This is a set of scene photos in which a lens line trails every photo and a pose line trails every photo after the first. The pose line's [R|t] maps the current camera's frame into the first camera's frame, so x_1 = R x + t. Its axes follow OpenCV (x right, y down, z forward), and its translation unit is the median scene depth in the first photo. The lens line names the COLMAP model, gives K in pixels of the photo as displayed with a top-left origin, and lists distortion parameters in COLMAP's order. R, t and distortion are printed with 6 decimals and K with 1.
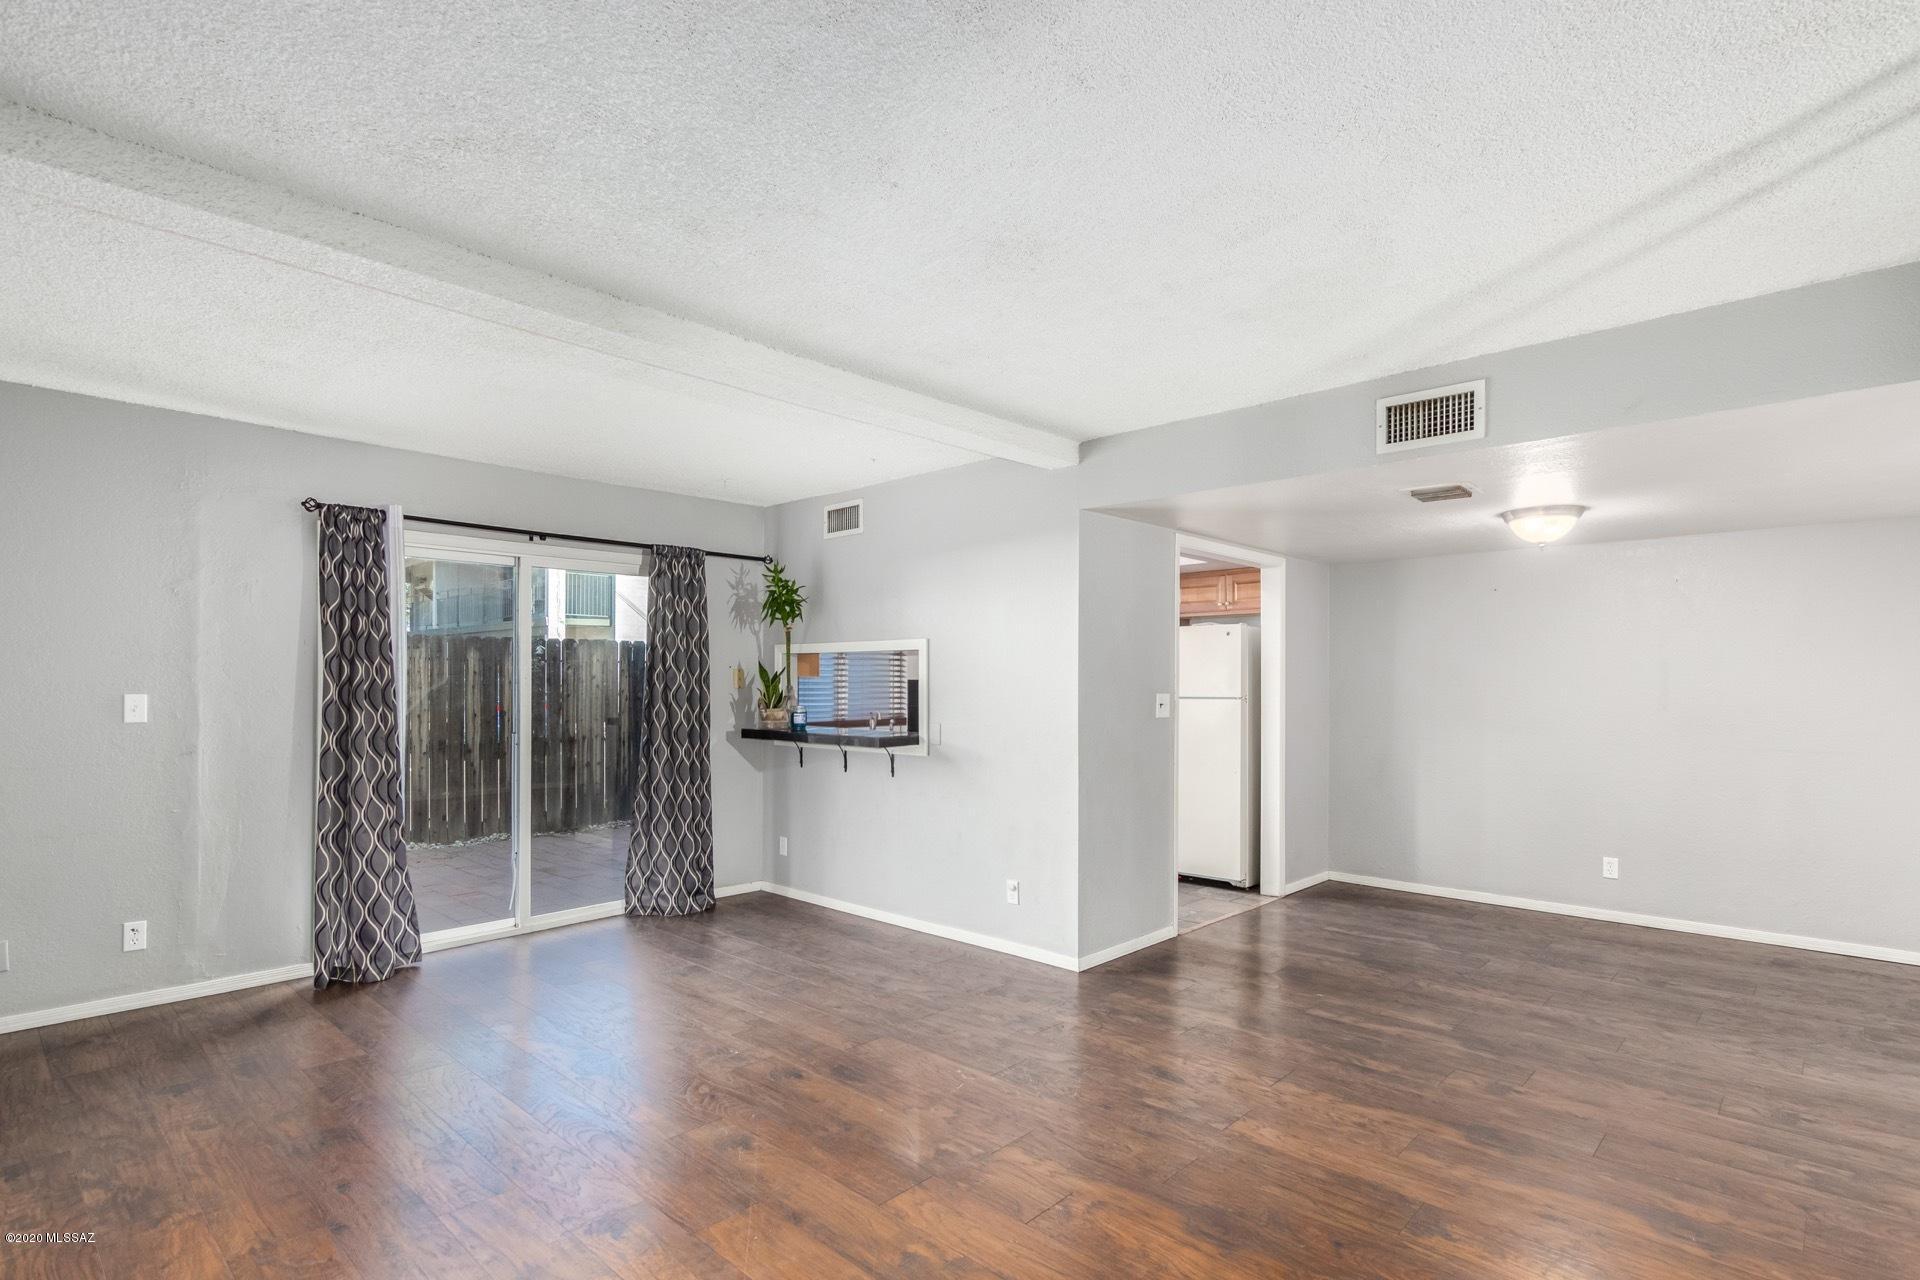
lens RADIAL K [[942.2, 0, 951.1], [0, 942.2, 679.9], [0, 0, 1]] dist [-0.001923, 0.000199]
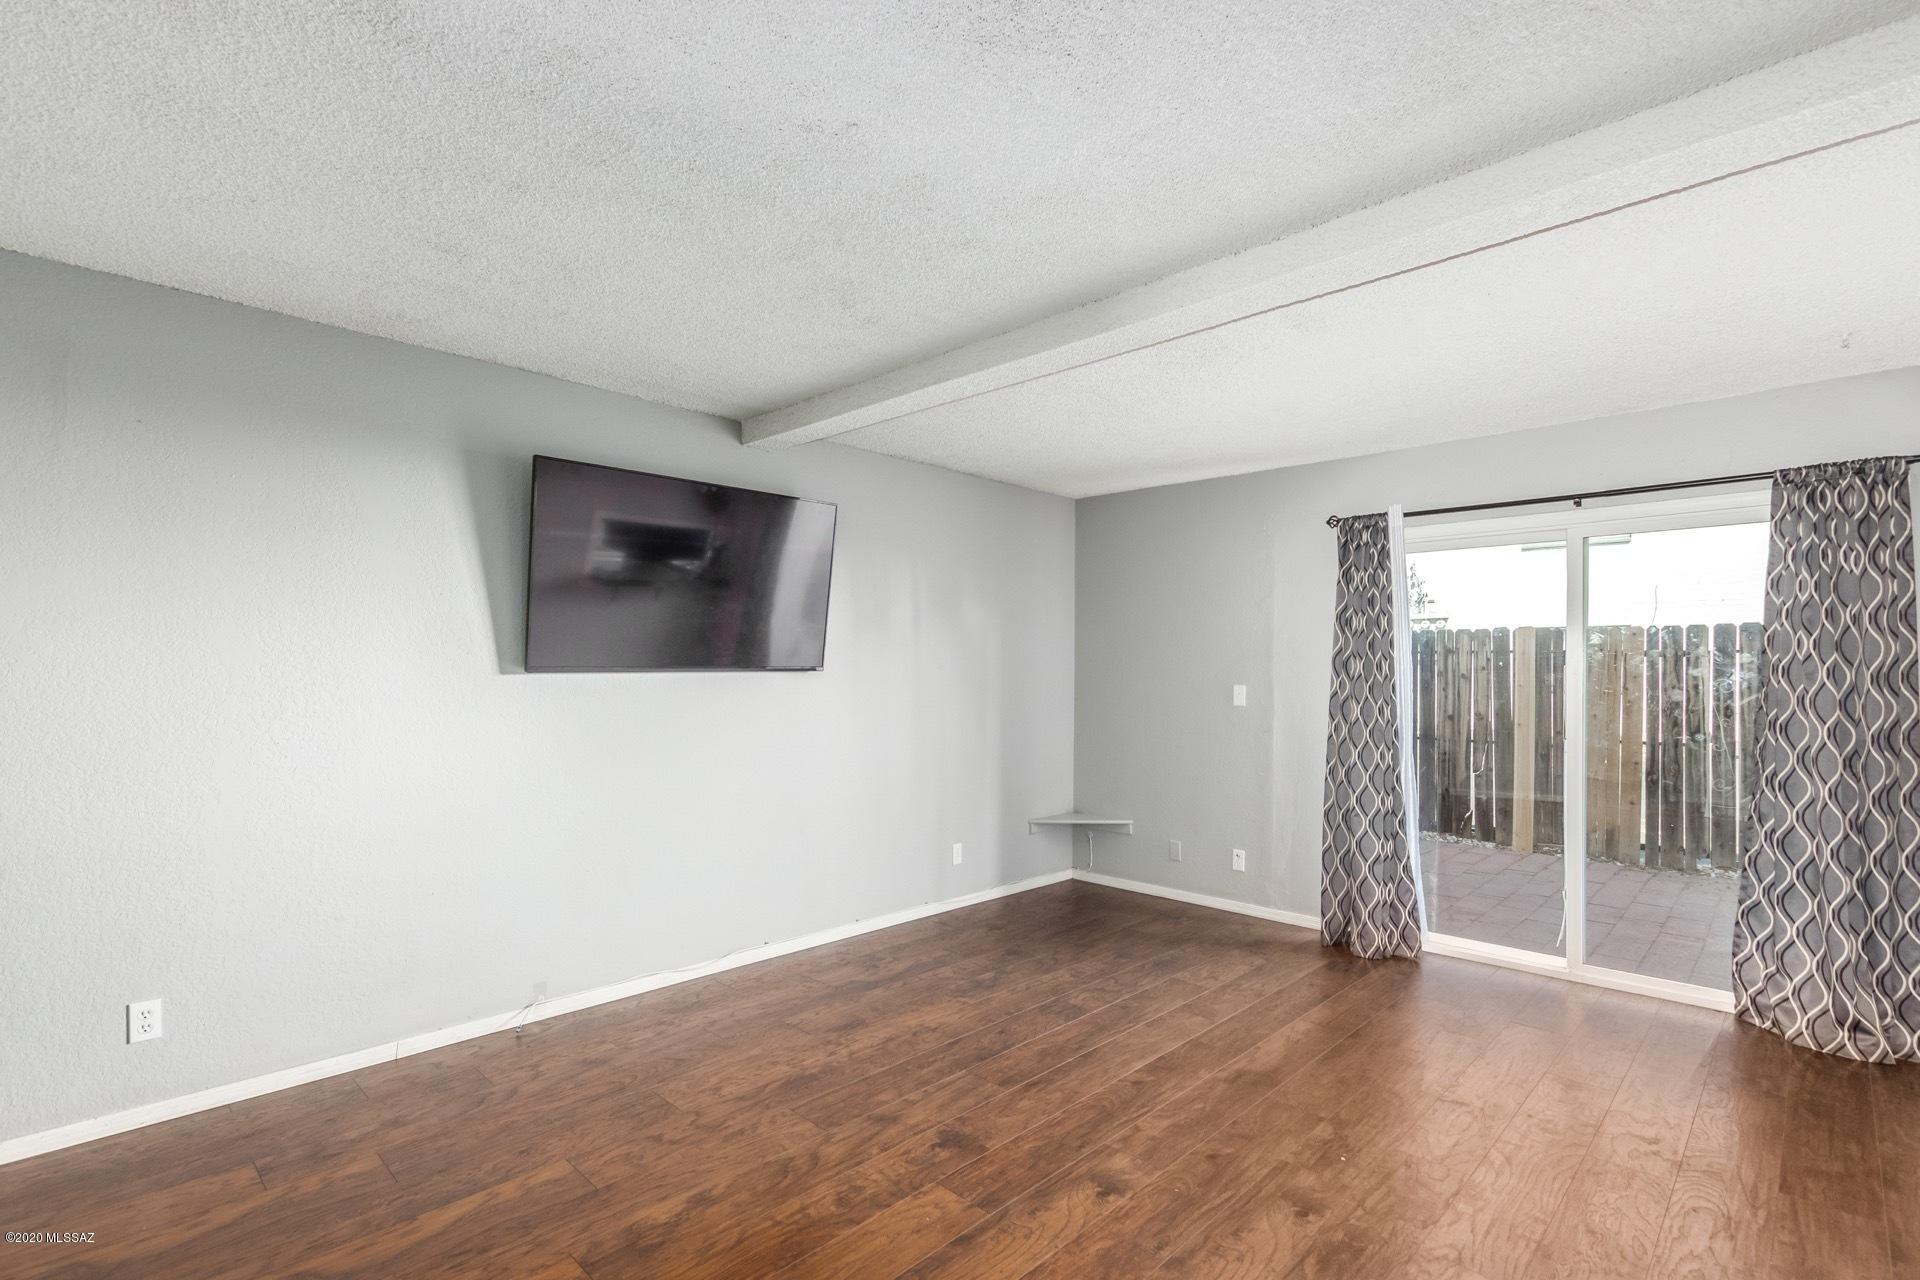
lens RADIAL K [[883.9, 0, 949.7], [0, 883.9, 677.9], [0, 0, 1]] dist [0.001896, 0.000017]
pose [[-0.022446, 0.006570, -0.999726, 0.393781], [-0.000869, 0.999978, 0.006591, -0.002965], [0.999748, 0.001017, -0.022440, 0.542684]]
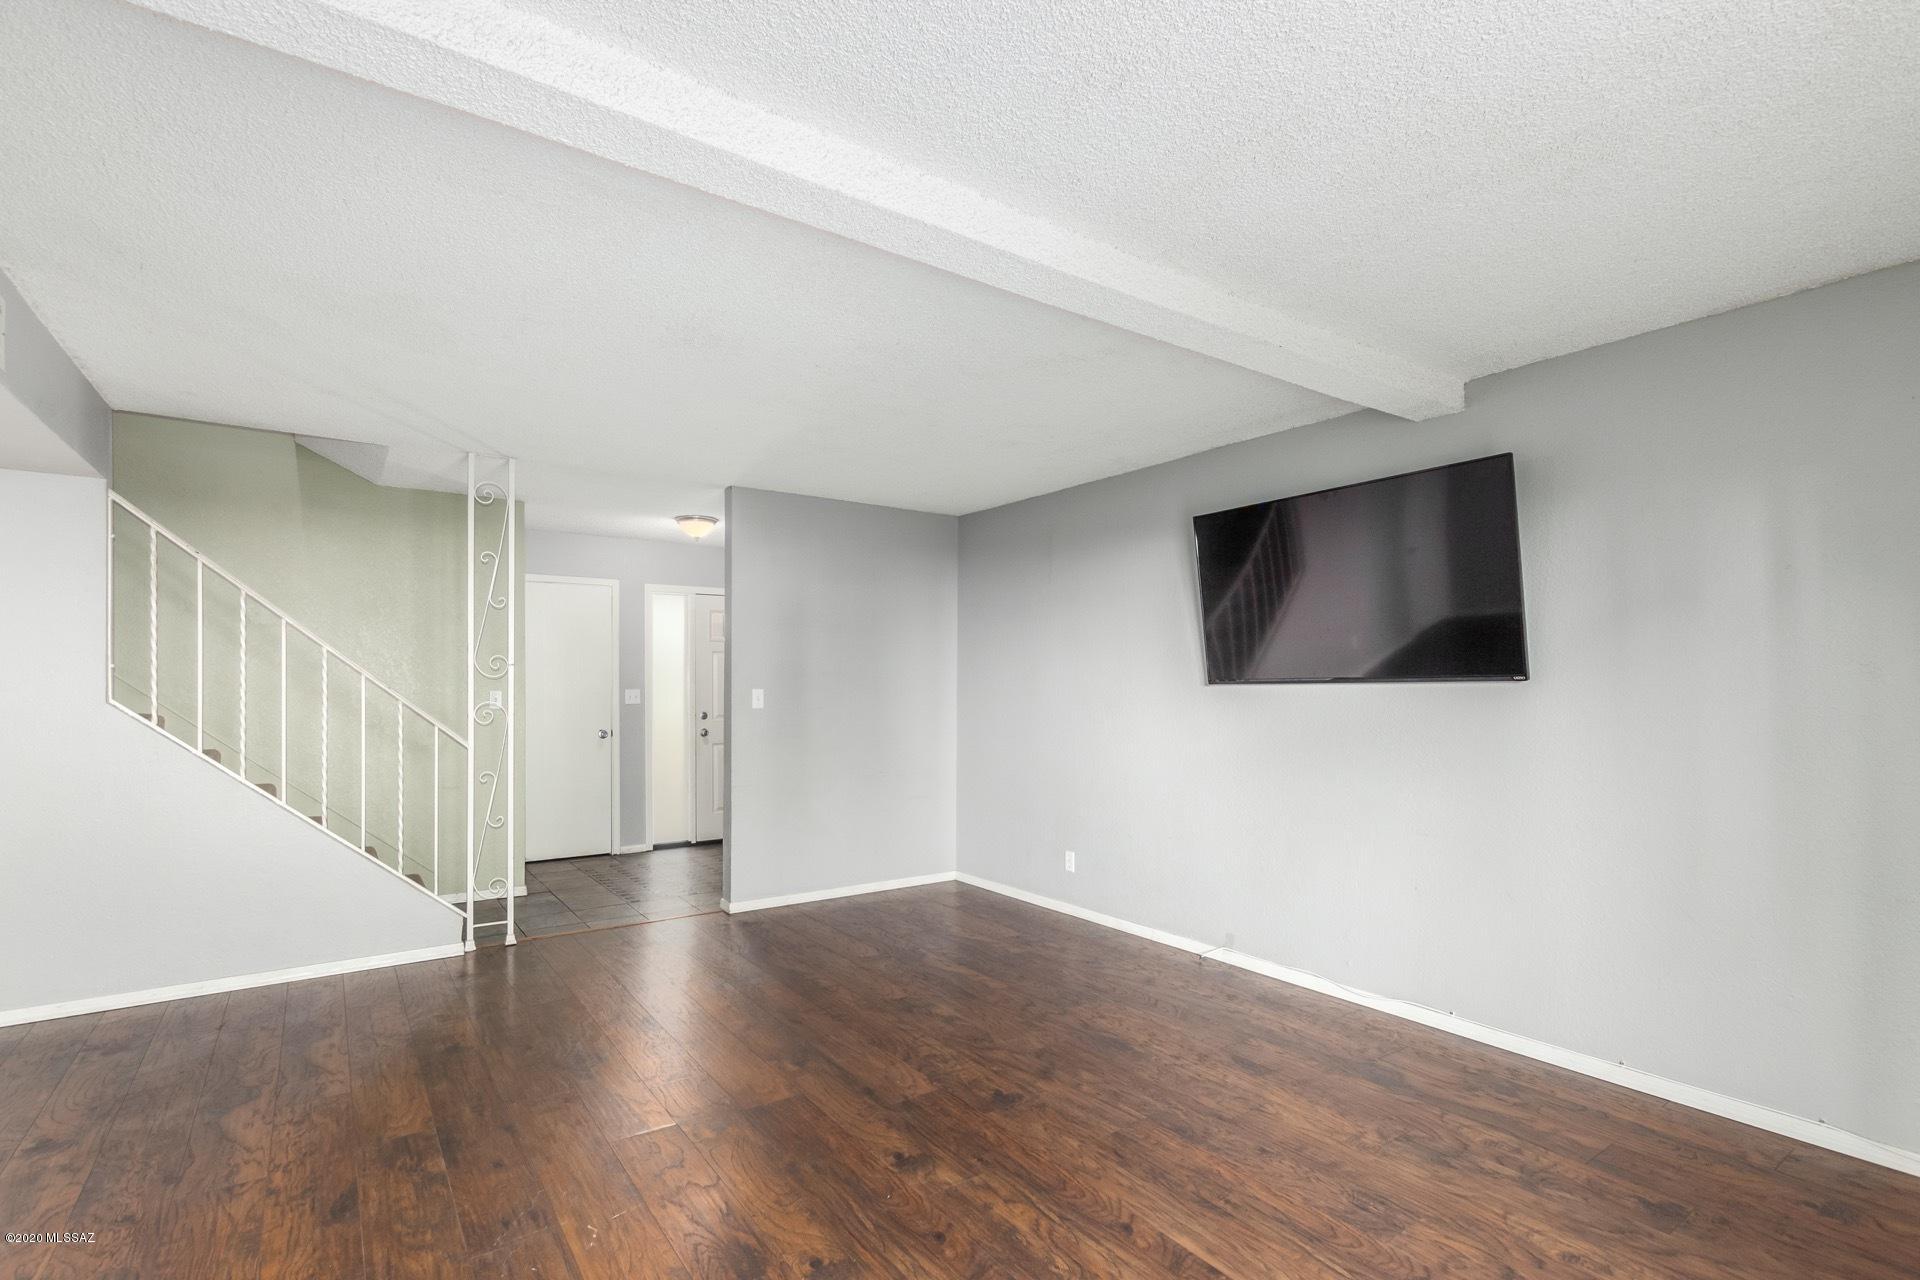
lens RADIAL K [[883.9, 0, 949.7], [0, 883.9, 677.9], [0, 0, 1]] dist [0.001896, 0.000017]
pose [[-0.980857, -0.001384, 0.194724, -0.278860], [-0.003455, 0.999941, -0.010298, 0.004285], [-0.194698, -0.010774, -0.980804, 1.183334]]
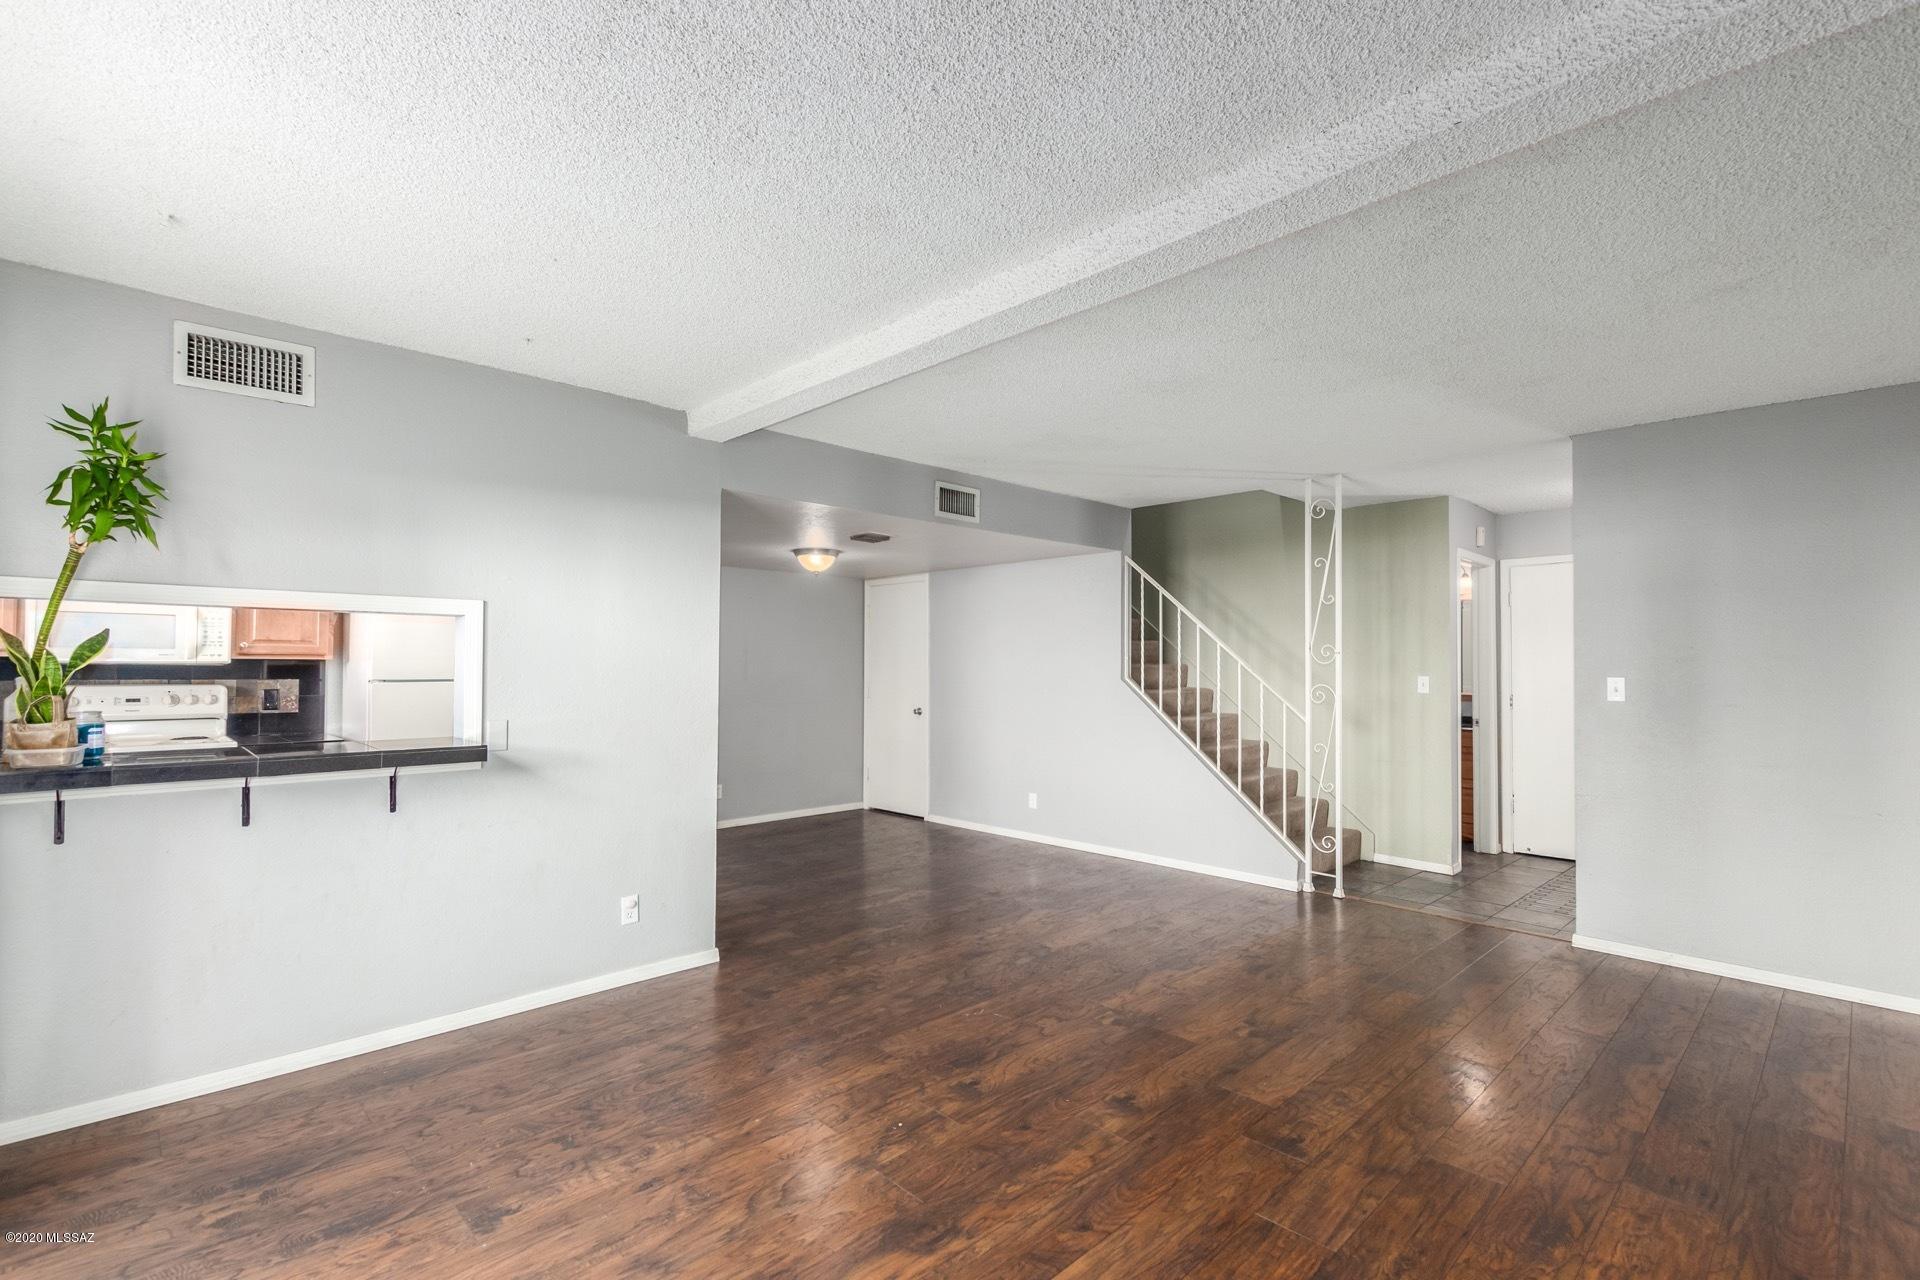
lens RADIAL K [[876.9, 0, 960.0], [0, 876.9, 640.0], [0, 0, 1]] dist [0.002886, 0.000149]
pose [[0.038107, 0.024322, 0.998978, -0.775586], [-0.009940, 0.999664, -0.023959, -0.002737], [-0.999224, -0.009017, 0.038336, 0.723256]]
